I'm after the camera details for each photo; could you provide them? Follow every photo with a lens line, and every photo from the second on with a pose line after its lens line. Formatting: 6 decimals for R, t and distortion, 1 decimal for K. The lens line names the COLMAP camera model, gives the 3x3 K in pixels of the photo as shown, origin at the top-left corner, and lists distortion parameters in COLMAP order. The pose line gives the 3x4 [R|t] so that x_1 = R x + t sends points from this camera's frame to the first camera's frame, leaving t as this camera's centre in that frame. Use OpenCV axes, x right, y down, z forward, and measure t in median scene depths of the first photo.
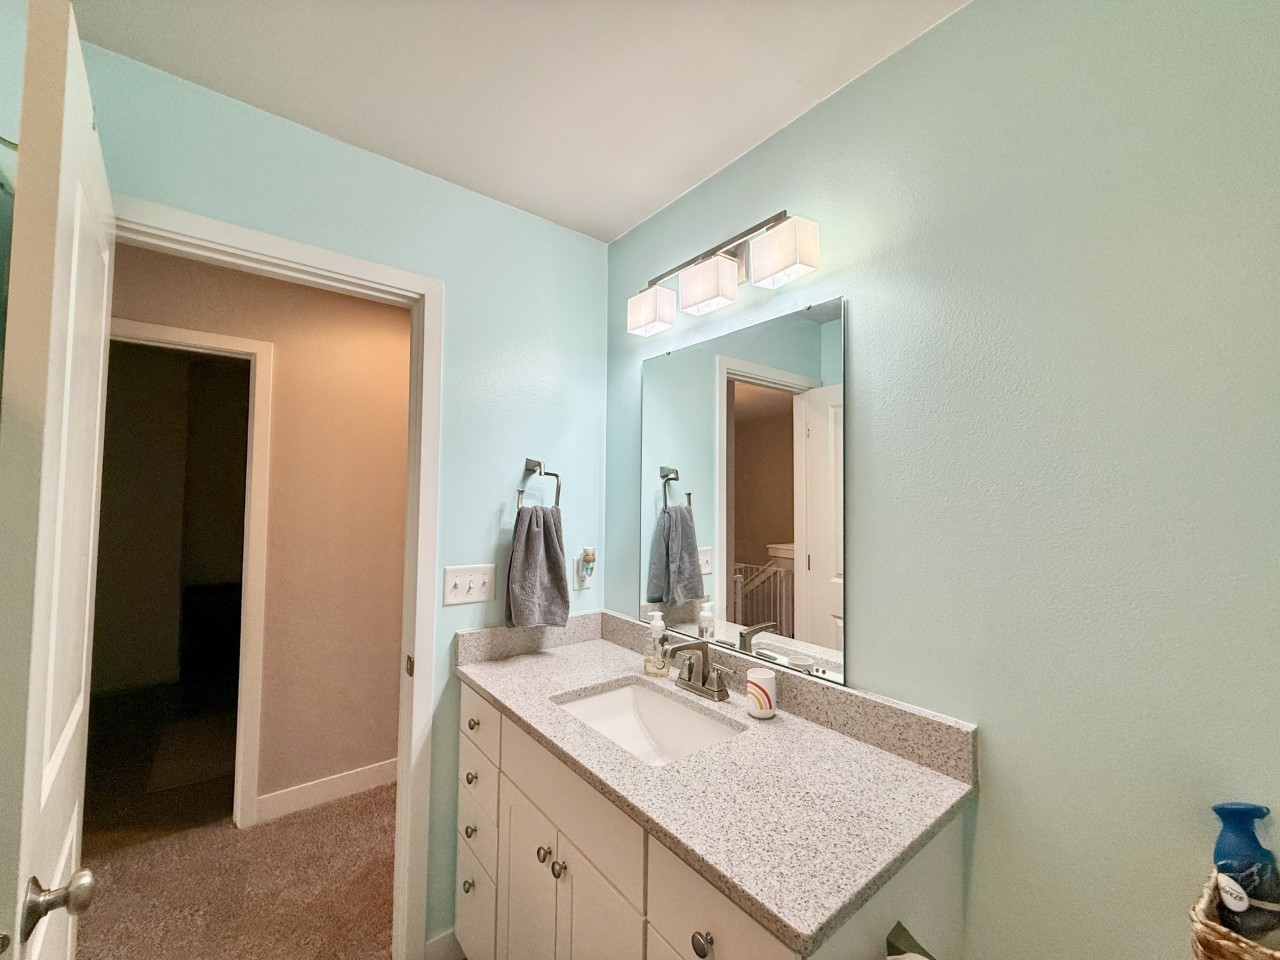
lens RADIAL K [[509.3, 0, 635.5], [0, 509.3, 479.1], [0, 0, 1]] dist [0.000418, -0.000702]
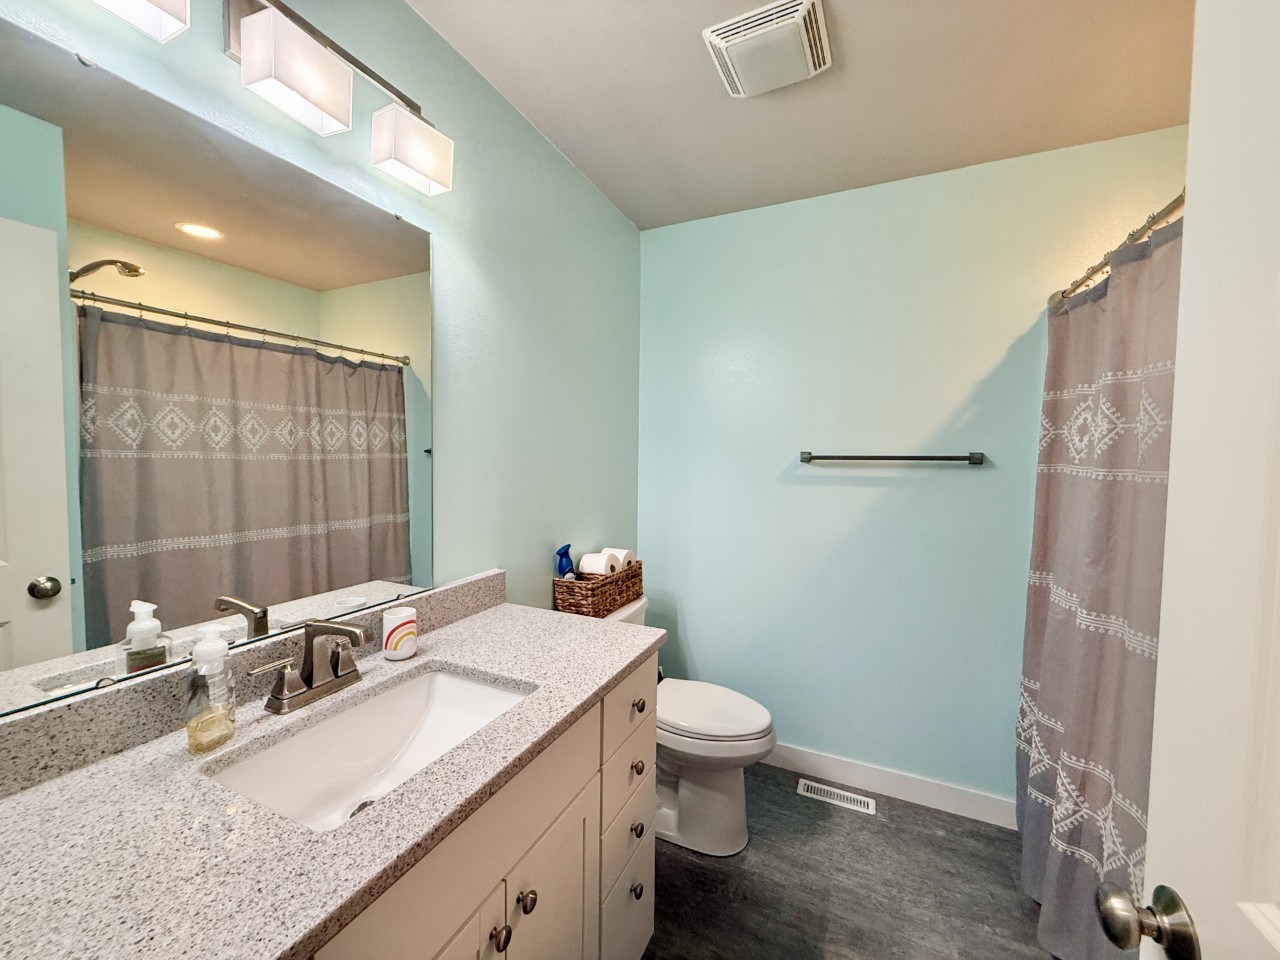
lens RADIAL K [[509.3, 0, 635.5], [0, 509.3, 479.1], [0, 0, 1]] dist [0.000418, -0.000702]
pose [[-0.447317, -0.058649, 0.892450, -0.845868], [-0.051242, 0.997889, 0.039894, 0.100719], [-0.892906, -0.027886, -0.449378, 1.194366]]
